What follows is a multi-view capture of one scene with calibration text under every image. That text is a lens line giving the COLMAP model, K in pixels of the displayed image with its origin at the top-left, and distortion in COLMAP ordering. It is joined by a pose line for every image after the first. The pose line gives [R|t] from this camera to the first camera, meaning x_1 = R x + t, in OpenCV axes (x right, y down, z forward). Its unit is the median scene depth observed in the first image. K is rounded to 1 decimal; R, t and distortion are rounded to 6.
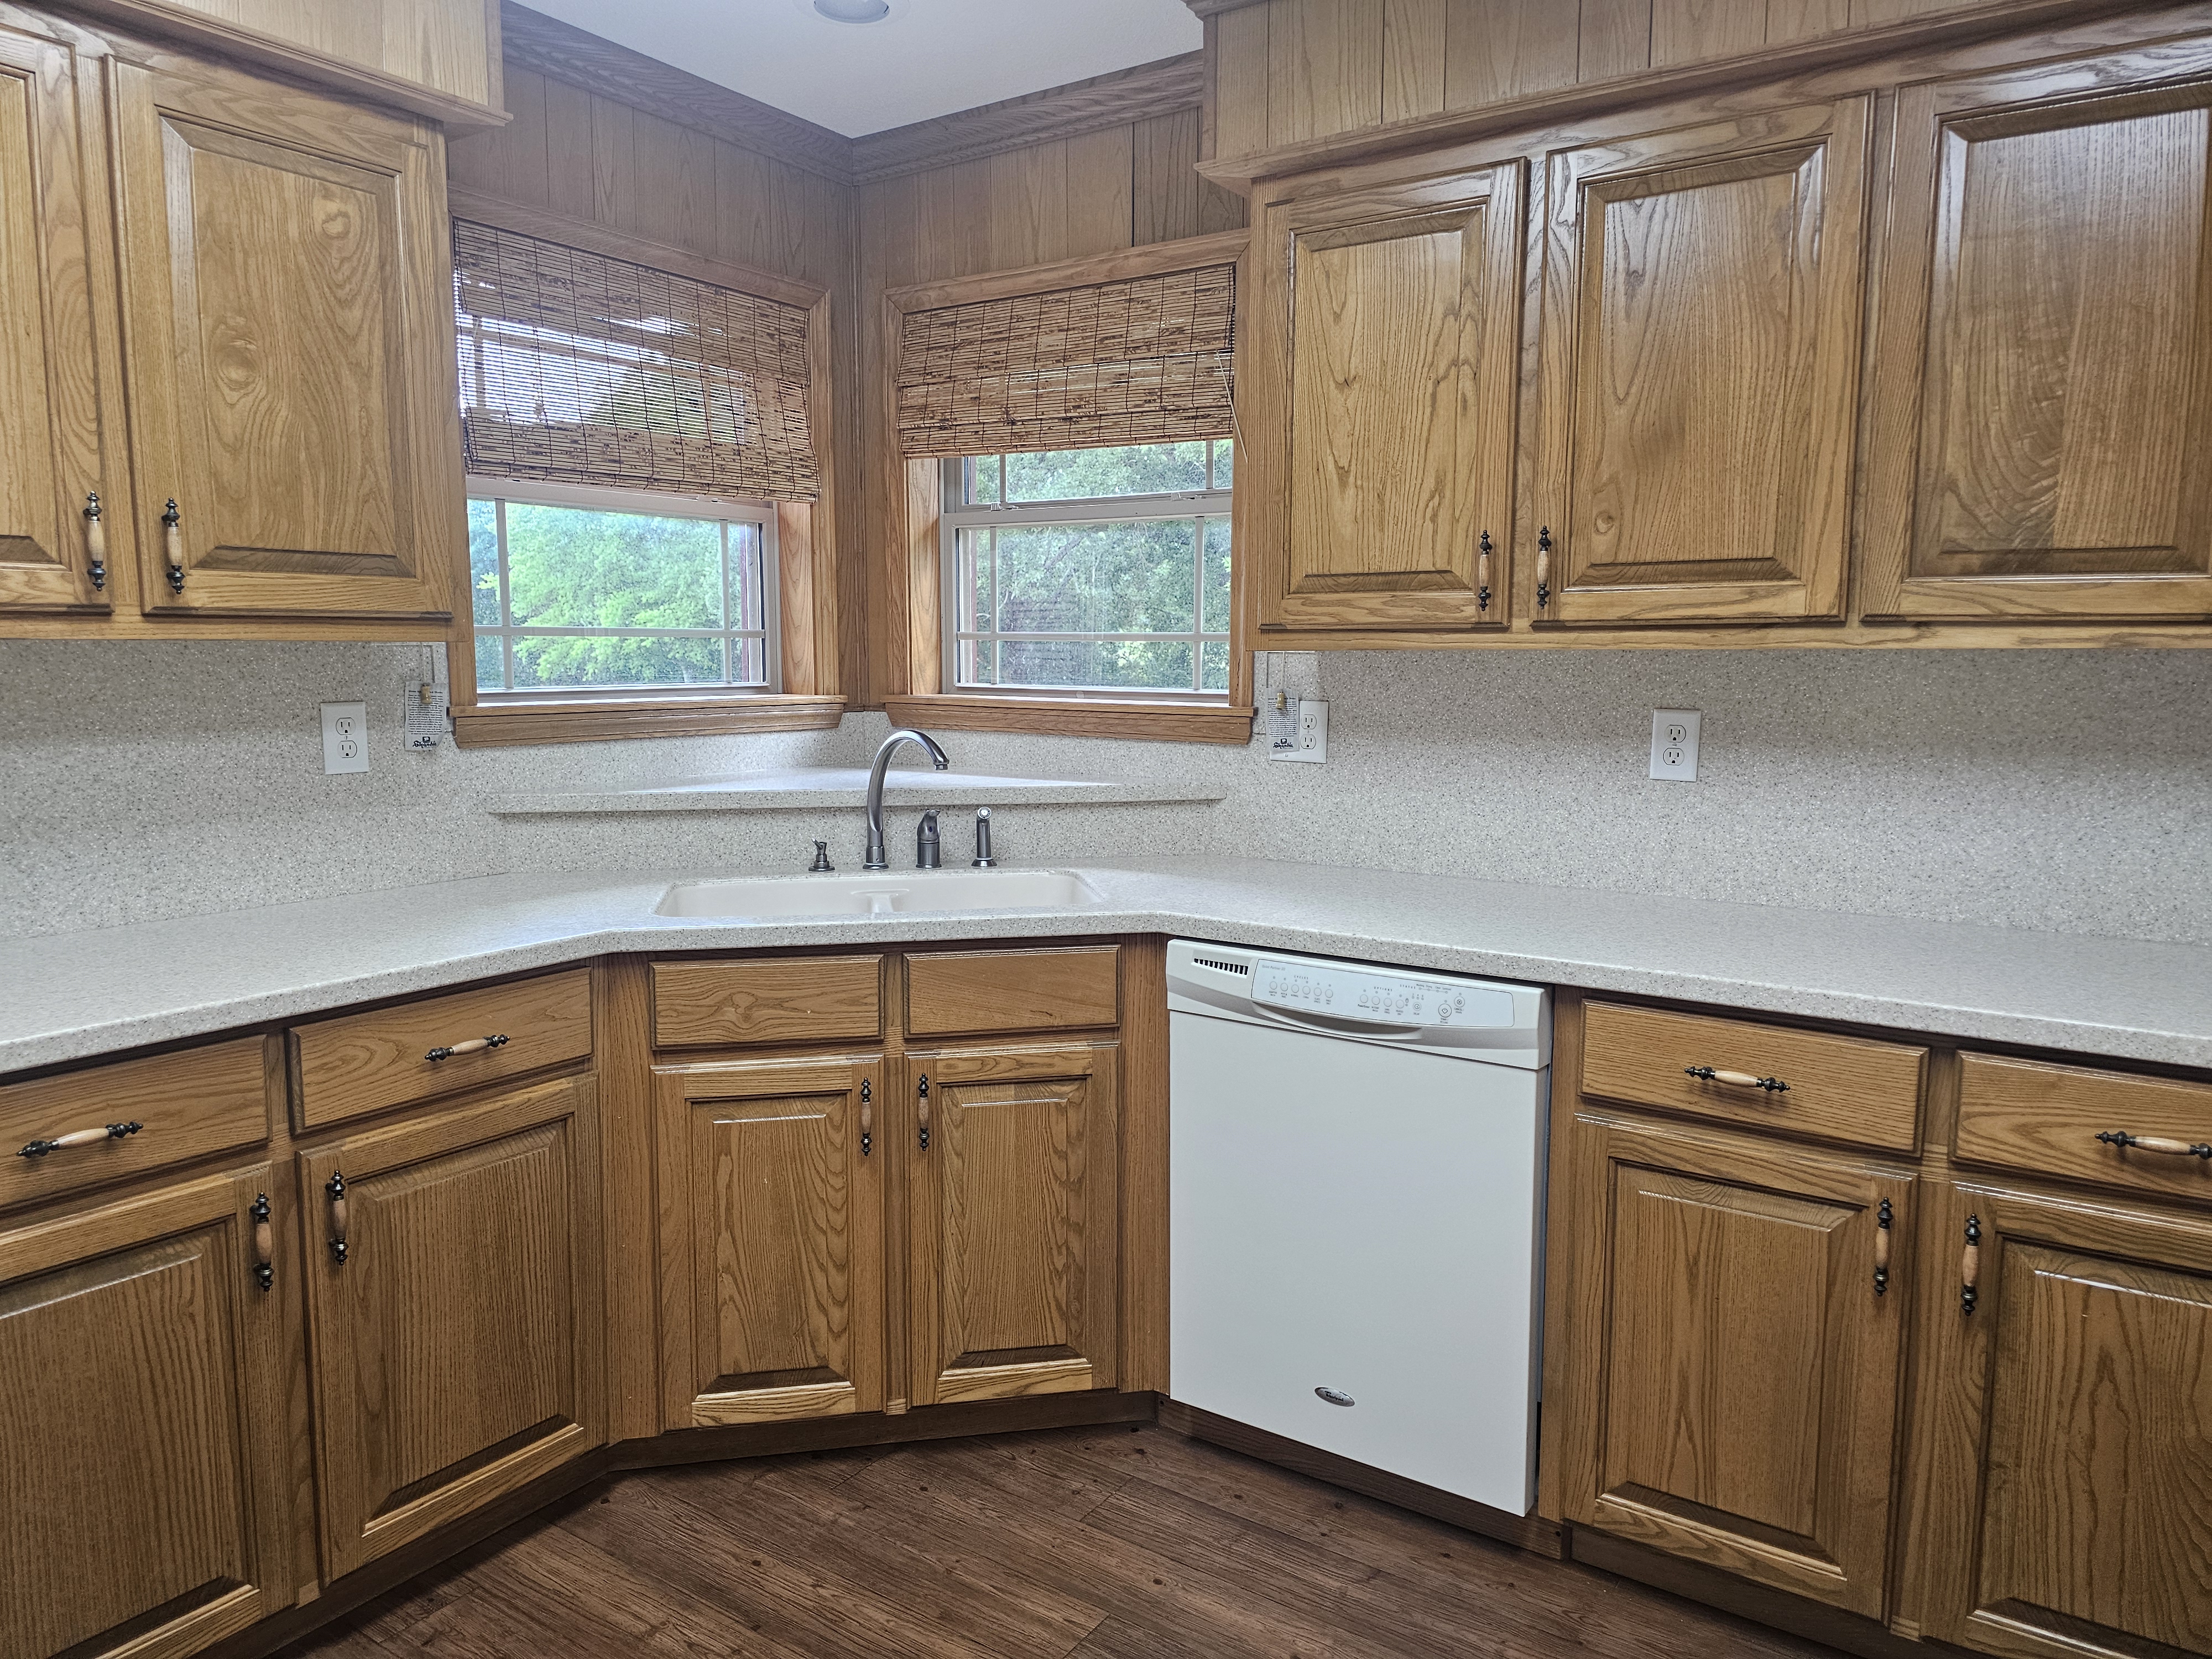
lens RADIAL K [[1477.9, 0, 1109.8], [0, 1477.9, 825.5], [0, 0, 1]] dist [0.075553, -0.090170]
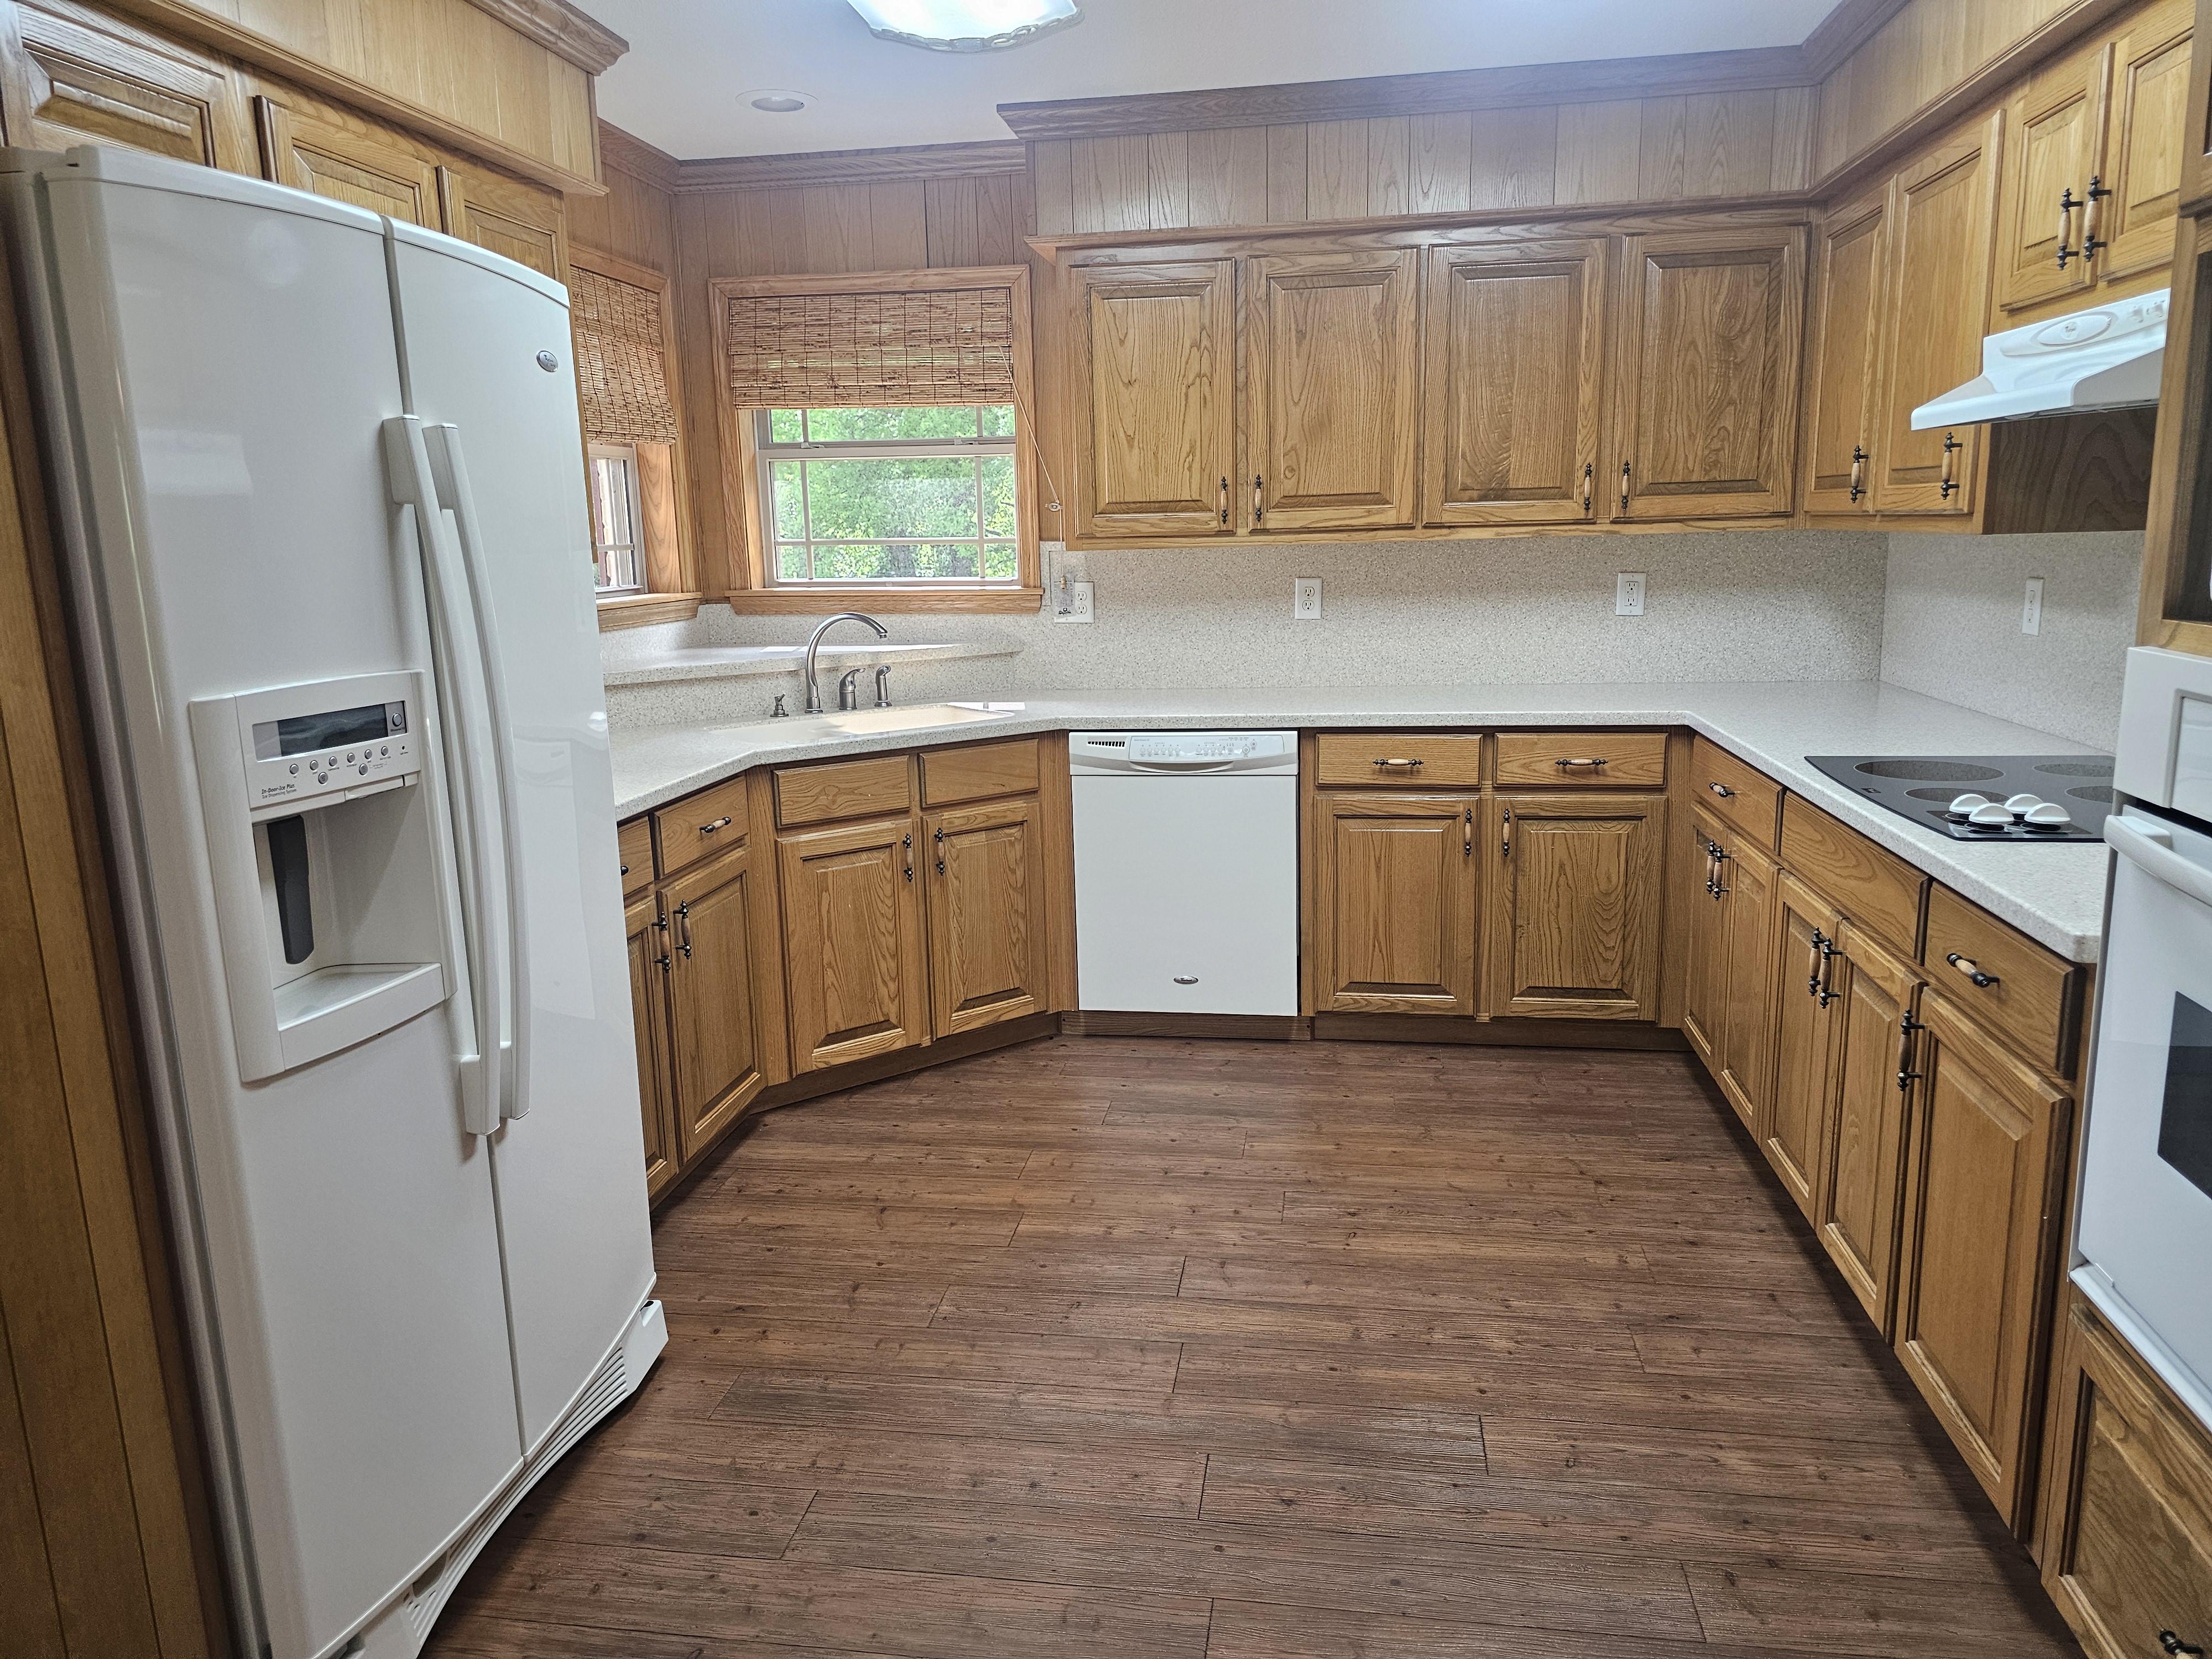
lens RADIAL K [[1477.9, 0, 1109.8], [0, 1477.9, 825.5], [0, 0, 1]] dist [0.075553, -0.090170]
pose [[0.904005, -0.110178, 0.413081, -0.616332], [0.078135, 0.992526, 0.093735, 0.030790], [-0.420321, -0.052461, 0.905858, -0.516460]]
